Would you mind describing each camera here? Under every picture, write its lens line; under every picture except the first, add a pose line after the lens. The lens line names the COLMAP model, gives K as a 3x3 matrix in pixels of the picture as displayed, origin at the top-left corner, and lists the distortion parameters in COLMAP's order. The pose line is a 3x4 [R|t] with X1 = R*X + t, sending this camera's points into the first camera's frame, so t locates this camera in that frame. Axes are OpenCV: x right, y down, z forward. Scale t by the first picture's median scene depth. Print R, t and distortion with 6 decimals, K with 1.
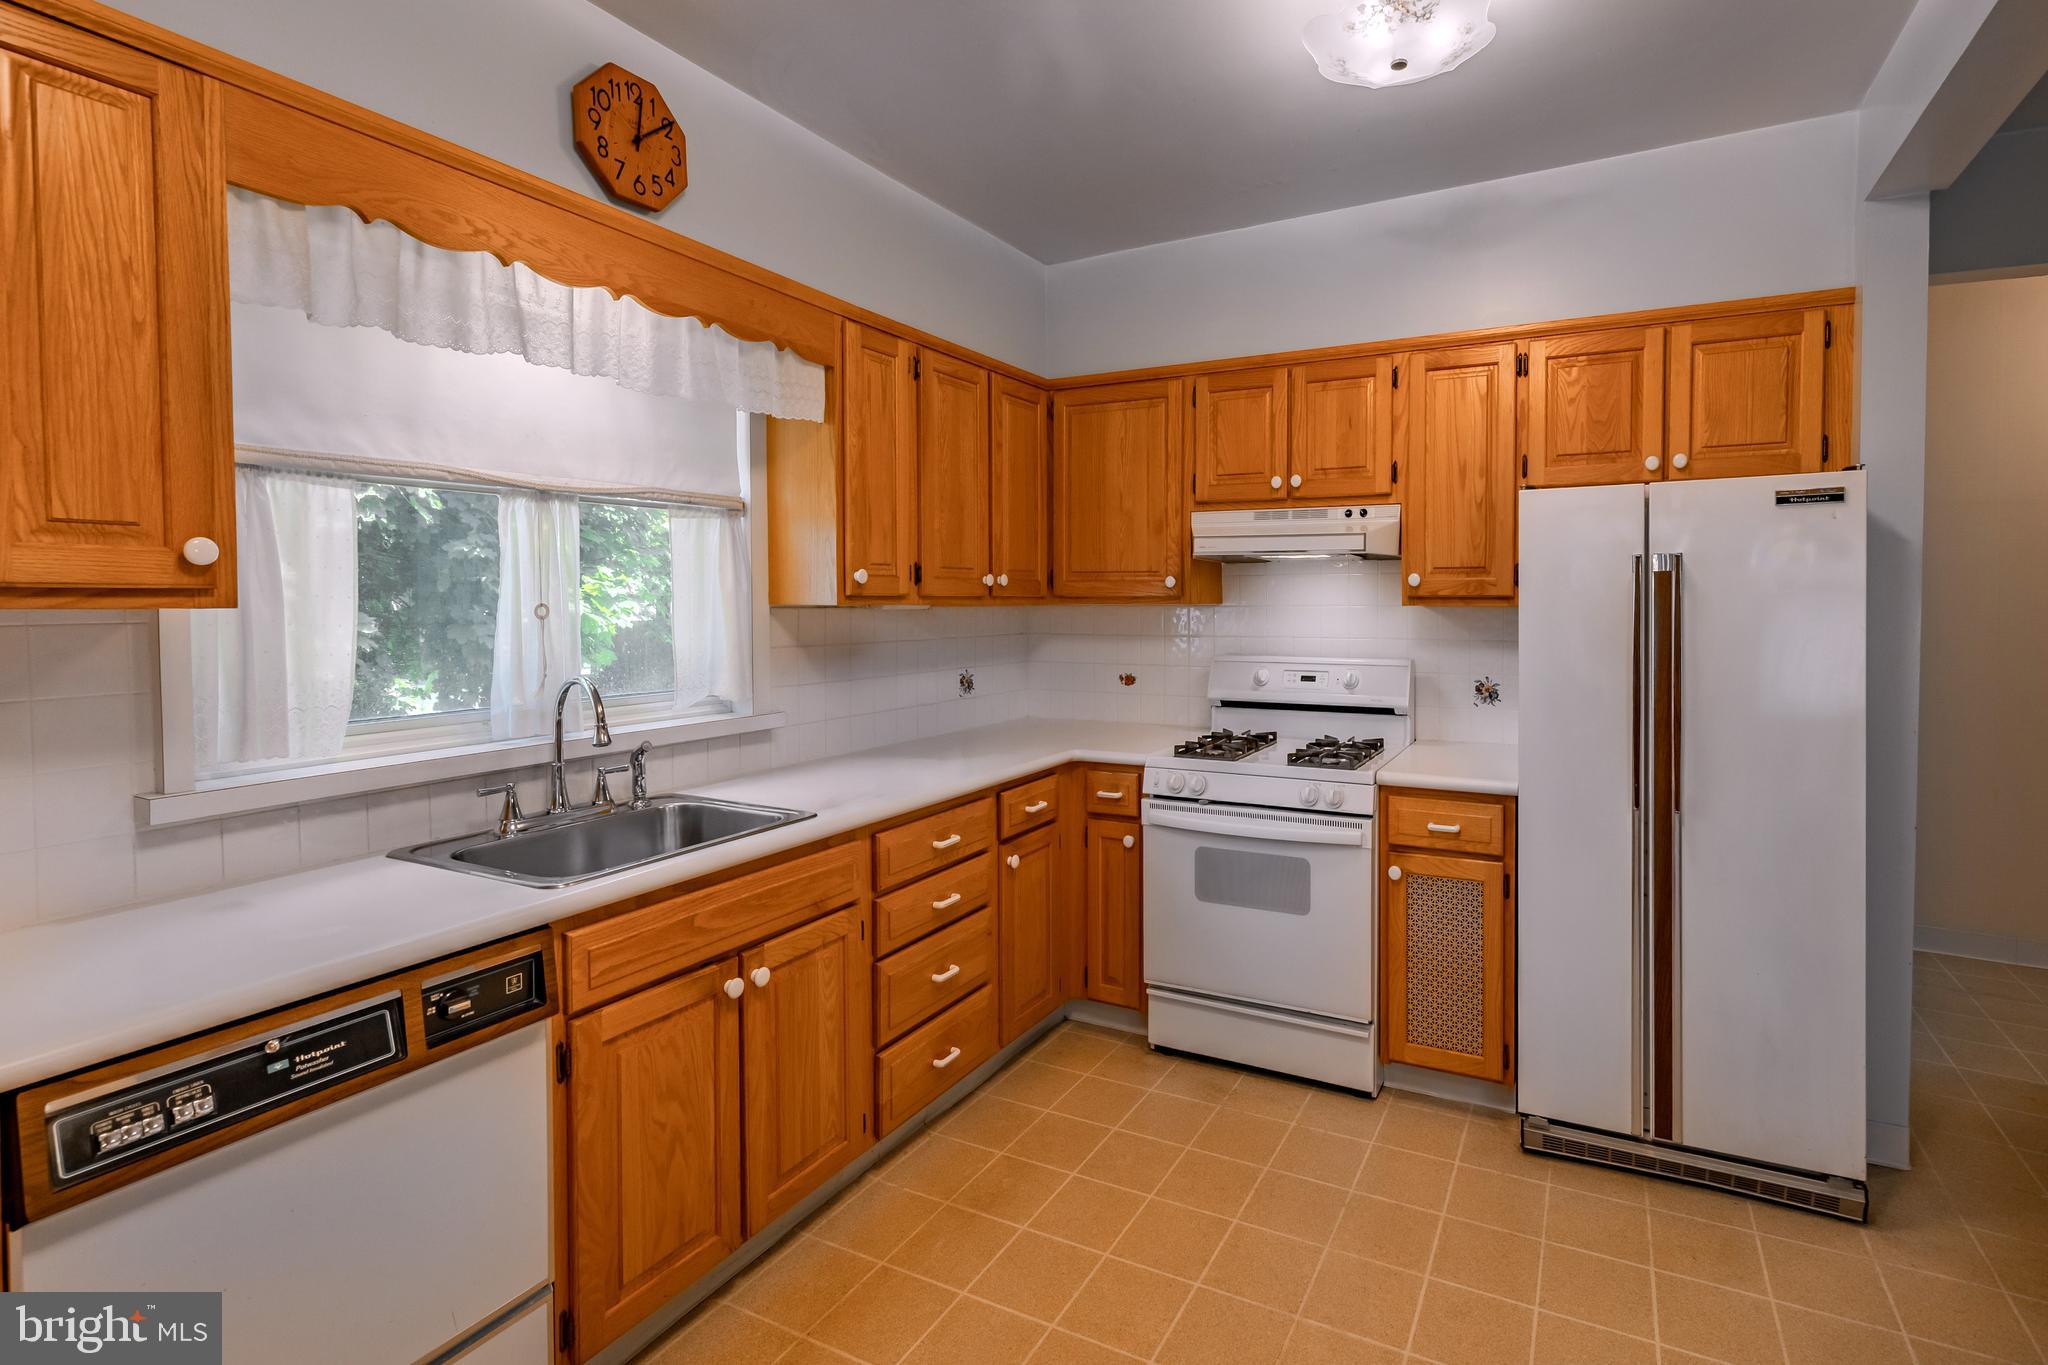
lens RADIAL K [[1036.6, 0, 1055.4], [0, 1036.6, 627.7], [0, 0, 1]] dist [0.024577, -0.000691]
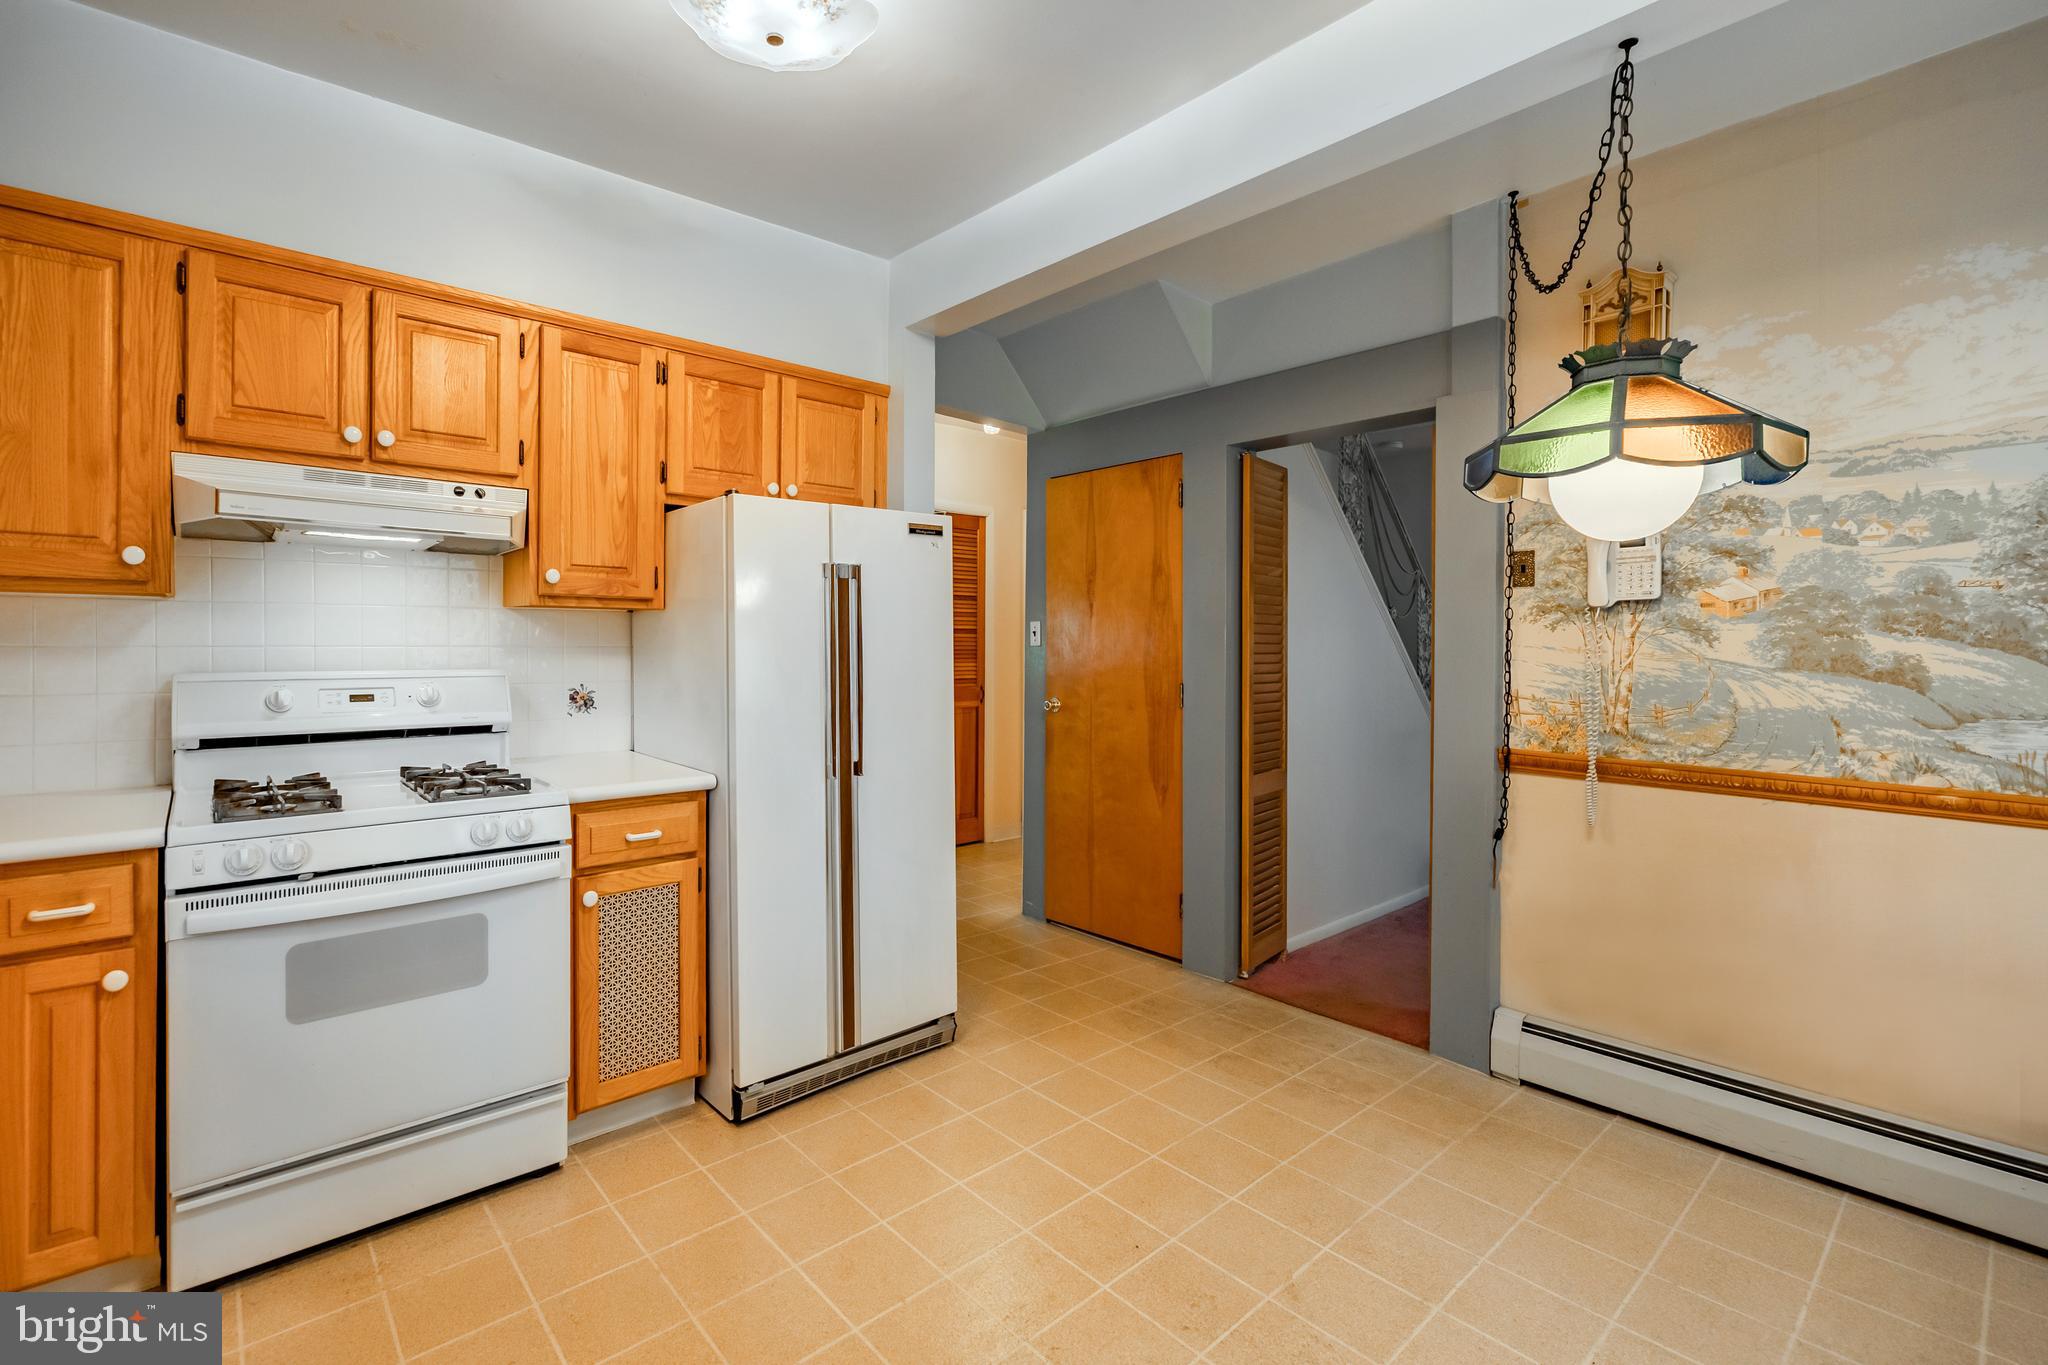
lens RADIAL K [[950.7, 0, 1051.1], [0, 950.7, 647.0], [0, 0, 1]] dist [0.002824, 0.000610]
pose [[0.313526, 0.002827, 0.949575, -0.342186], [0.020486, 0.999743, -0.009741, 0.036655], [-0.949358, 0.022507, 0.313388, 0.377776]]
